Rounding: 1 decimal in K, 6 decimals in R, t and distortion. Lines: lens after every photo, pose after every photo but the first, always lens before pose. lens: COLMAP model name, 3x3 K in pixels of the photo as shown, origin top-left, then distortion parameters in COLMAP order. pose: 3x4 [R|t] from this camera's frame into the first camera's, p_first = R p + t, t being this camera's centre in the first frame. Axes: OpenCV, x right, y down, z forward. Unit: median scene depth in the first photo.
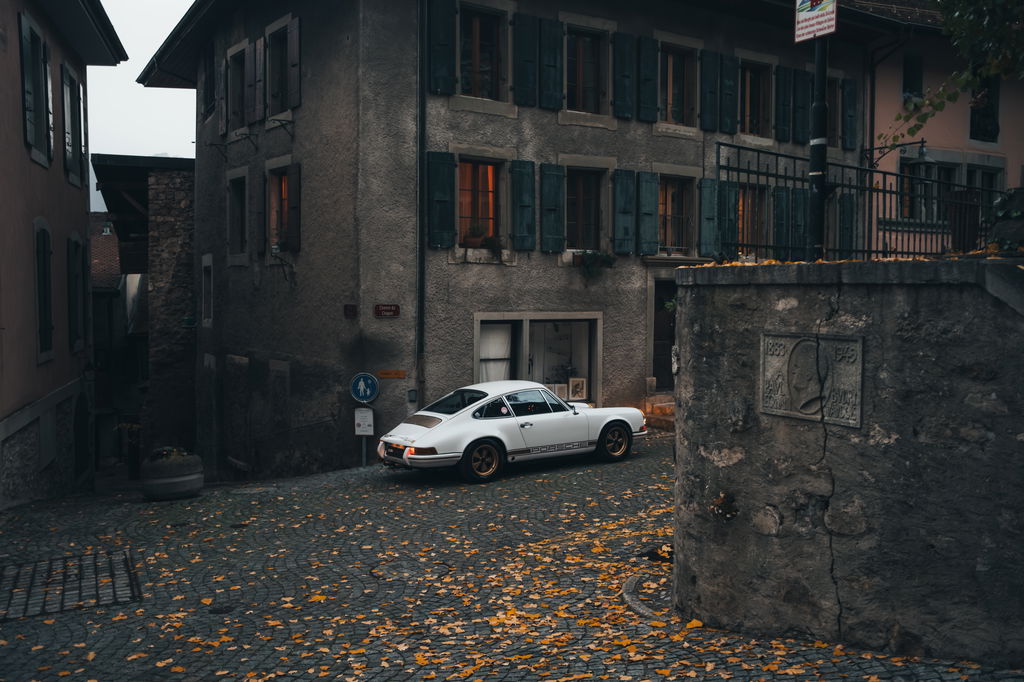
lens RADIAL K [[976.9, 0, 516.6], [0, 976.9, 346.2], [0, 0, 1]] dist [-0.069260, 0.175846]
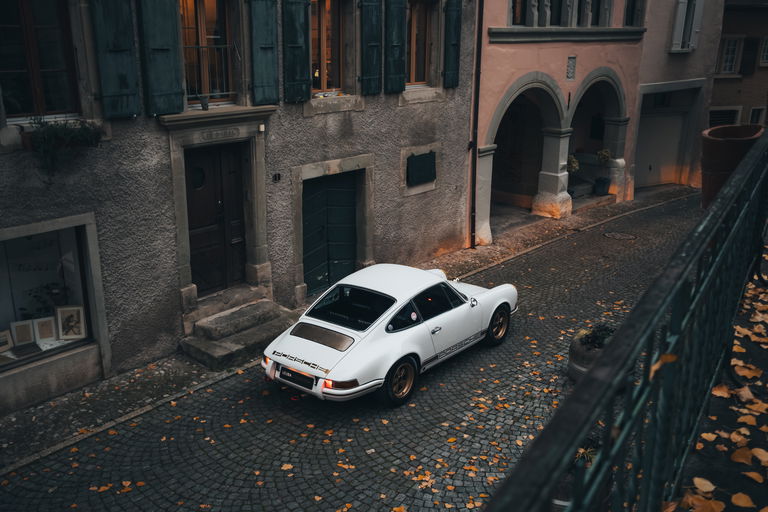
lens RADIAL K [[732.6, 0, 387.5], [0, 732.6, 259.9], [0, 0, 1]] dist [-0.069260, 0.175846]
pose [[0.968080, -0.068639, 0.241059, 0.176171], [0.004310, 0.966188, 0.257801, -0.143074], [-0.250604, -0.248533, 0.935644, 0.550008]]
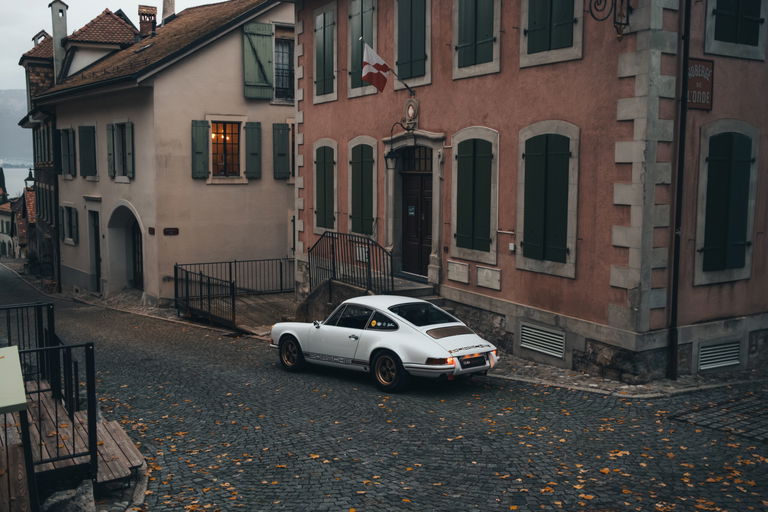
lens RADIAL K [[750.7, 0, 384.0], [0, 750.7, 256.0], [0, 0, 1]] dist [-0.067145, 0.158895]
pose [[0.262456, 0.107239, -0.958966, 0.219111], [-0.065305, 0.993501, 0.093228, -0.027567], [0.962731, 0.038157, 0.267754, 0.105563]]
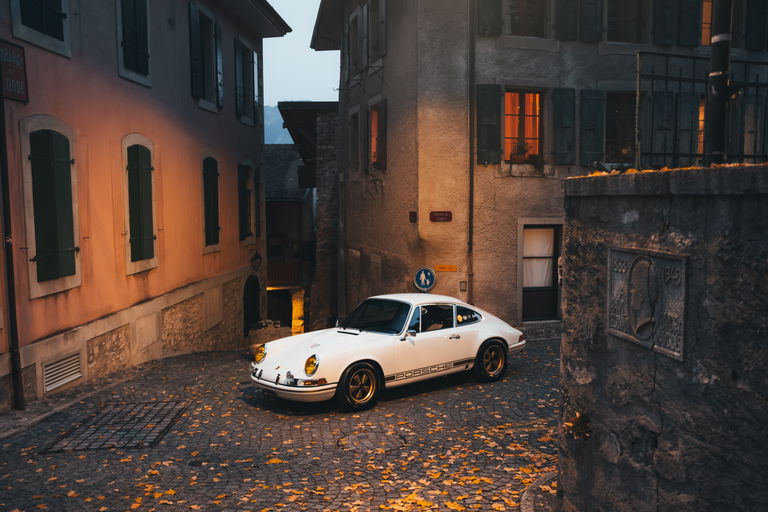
lens RADIAL K [[732.6, 0, 387.5], [0, 732.6, 259.9], [0, 0, 1]] dist [-0.069260, 0.175846]
pose [[0.940266, 0.020848, -0.339801, 0.113018], [-0.011527, 0.999500, 0.029427, -0.007913], [0.340245, -0.023752, 0.940037, 0.105739]]
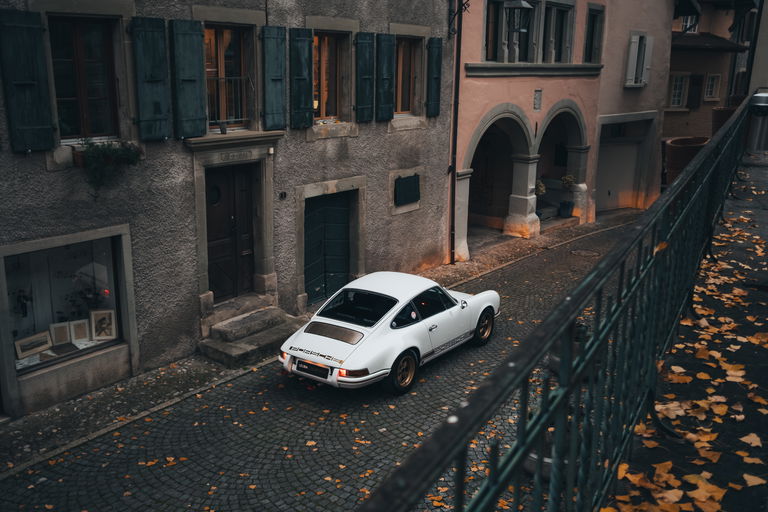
lens RADIAL K [[732.6, 0, 387.5], [0, 732.6, 259.9], [0, 0, 1]] dist [-0.069260, 0.175846]
pose [[0.952472, -0.064930, 0.297625, 0.120698], [-0.000507, 0.976681, 0.214694, -0.139206], [-0.304625, -0.204640, 0.930229, 0.486309]]
